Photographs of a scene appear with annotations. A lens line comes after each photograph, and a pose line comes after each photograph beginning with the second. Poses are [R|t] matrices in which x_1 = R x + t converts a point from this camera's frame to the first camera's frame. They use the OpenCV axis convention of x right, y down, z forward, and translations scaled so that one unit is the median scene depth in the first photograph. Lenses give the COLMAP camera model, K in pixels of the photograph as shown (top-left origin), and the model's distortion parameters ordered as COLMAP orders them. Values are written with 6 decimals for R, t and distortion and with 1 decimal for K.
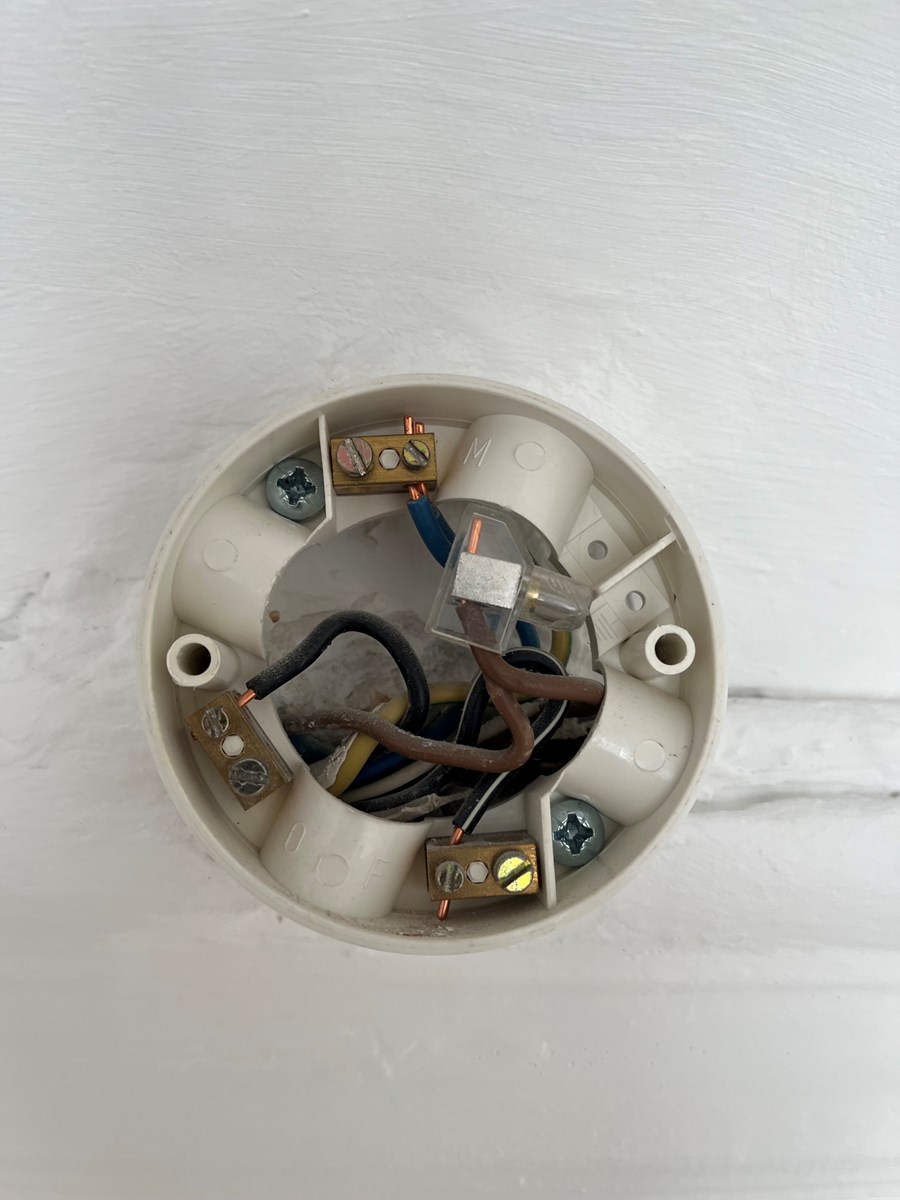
lens RADIAL K [[994.3, 0, 450.5], [0, 994.3, 653.2], [0, 0, 1]] dist [-0.002663, -0.044216]
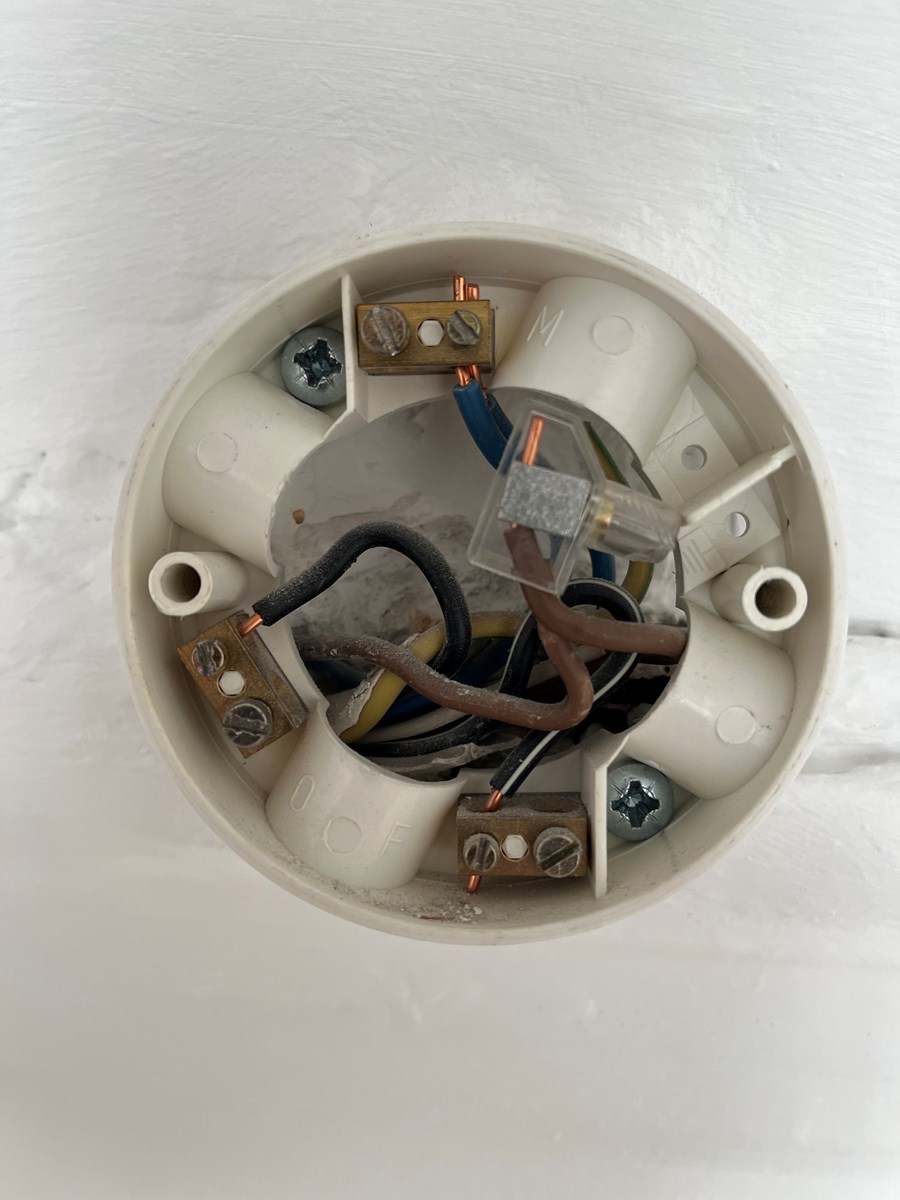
lens RADIAL K [[994.3, 0, 450.5], [0, 994.3, 653.2], [0, 0, 1]] dist [-0.002663, -0.044216]
pose [[0.994074, 0.058215, -0.091804, 0.038657], [-0.043032, 0.986266, 0.159460, -0.069512], [0.099826, -0.154565, 0.982927, 0.184408]]
